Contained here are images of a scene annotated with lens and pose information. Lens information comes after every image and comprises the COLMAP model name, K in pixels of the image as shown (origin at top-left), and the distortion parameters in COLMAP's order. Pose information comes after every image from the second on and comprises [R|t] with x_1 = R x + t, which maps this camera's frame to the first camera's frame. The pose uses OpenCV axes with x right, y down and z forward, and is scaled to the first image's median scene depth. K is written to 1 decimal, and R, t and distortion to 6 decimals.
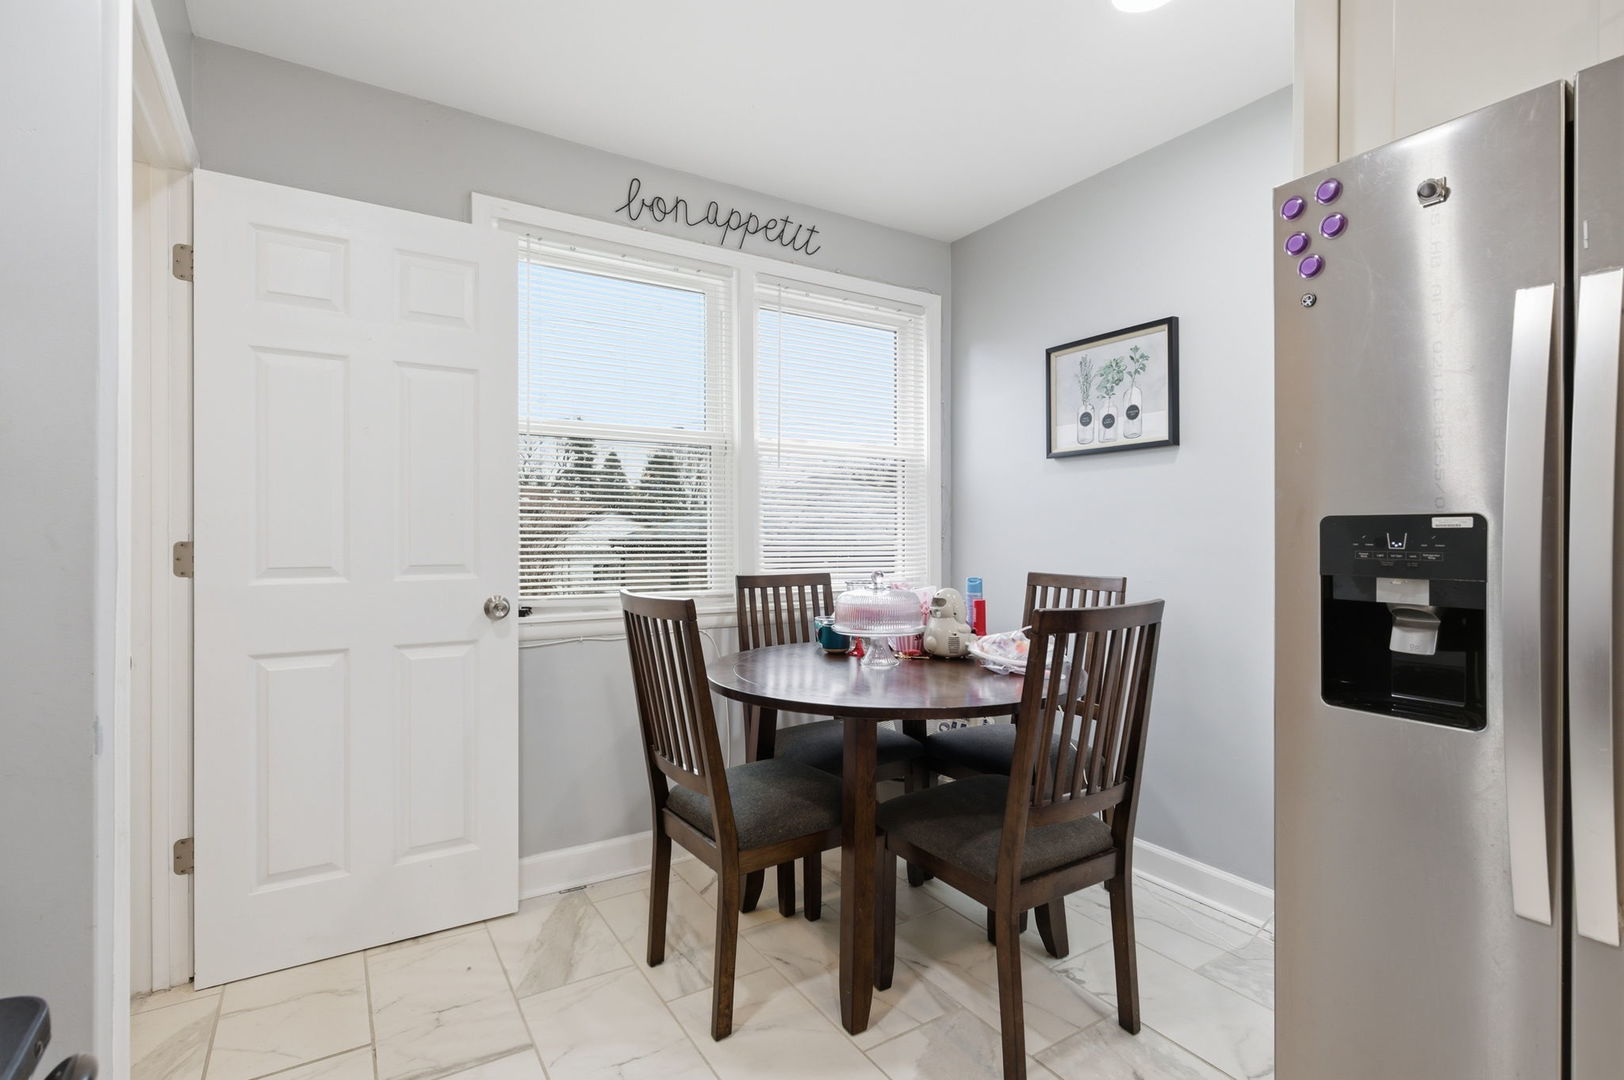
lens RADIAL K [[782.5, 0, 807.7], [0, 782.5, 535.0], [0, 0, 1]] dist [0.002215, -0.002553]
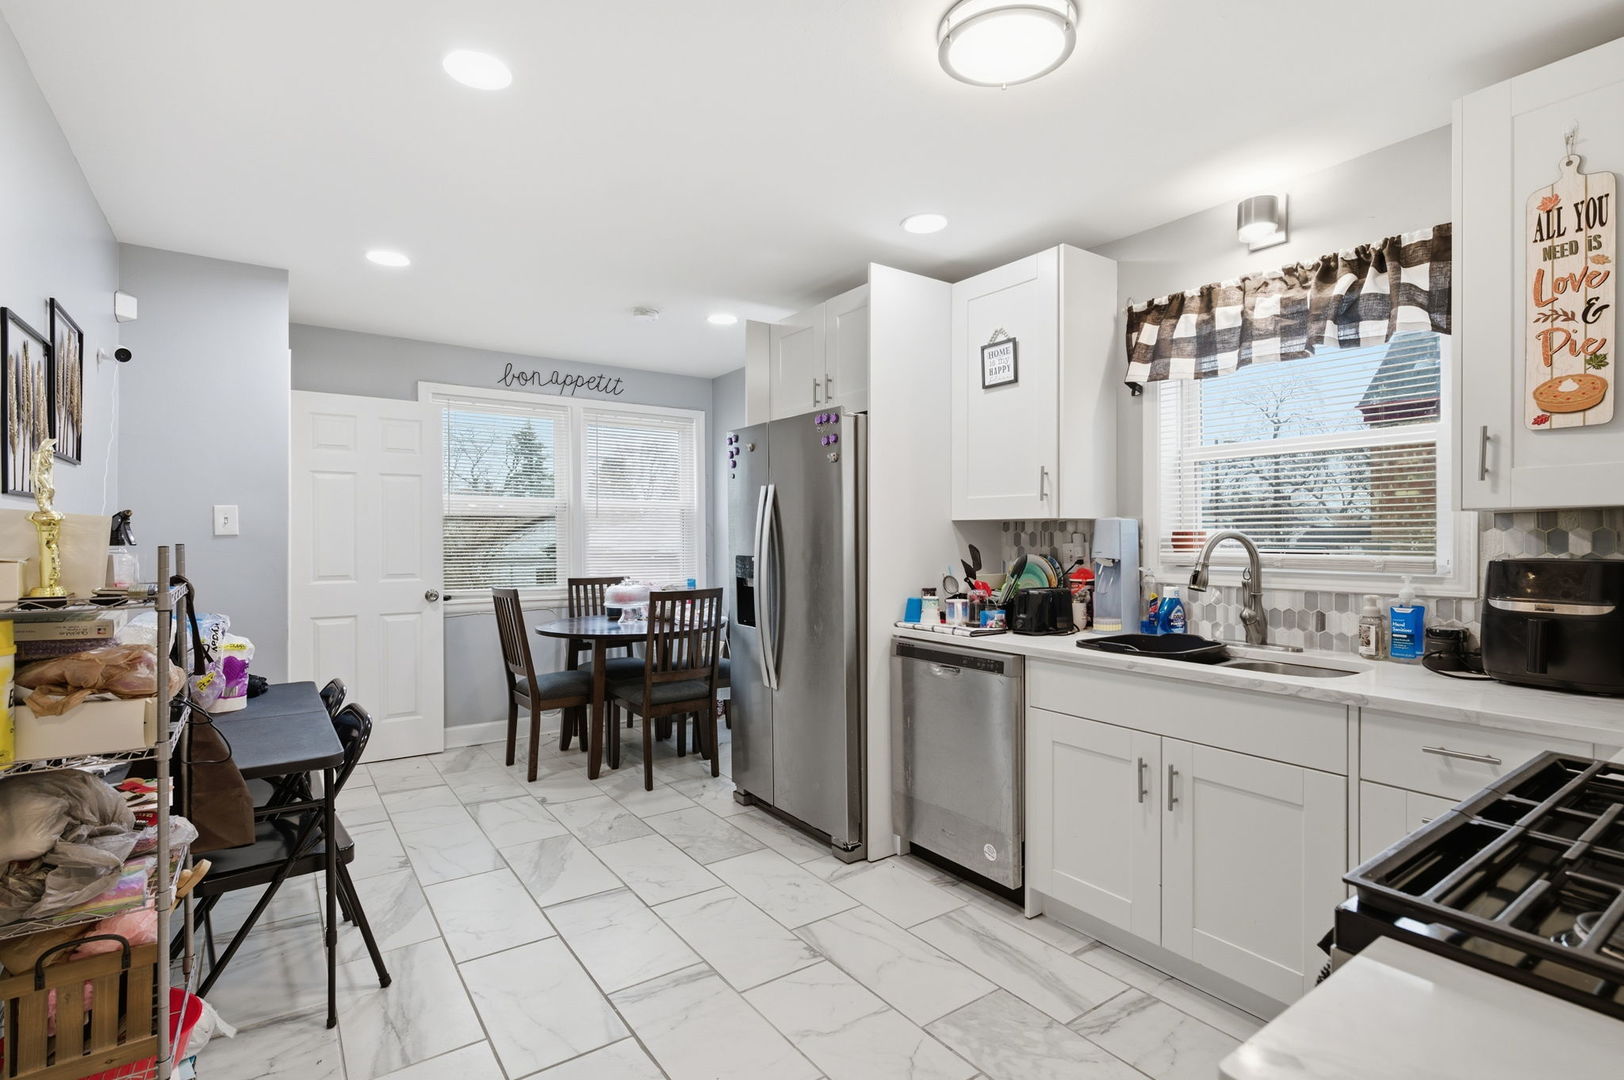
lens RADIAL K [[782.5, 0, 811.3], [0, 782.5, 539.1], [0, 0, 1]] dist [0.002215, -0.002553]
pose [[0.998507, -0.003635, 0.054501, 0.397707], [0.003525, 0.999992, 0.002114, -0.044137], [-0.054508, -0.001918, 0.998511, -0.900256]]
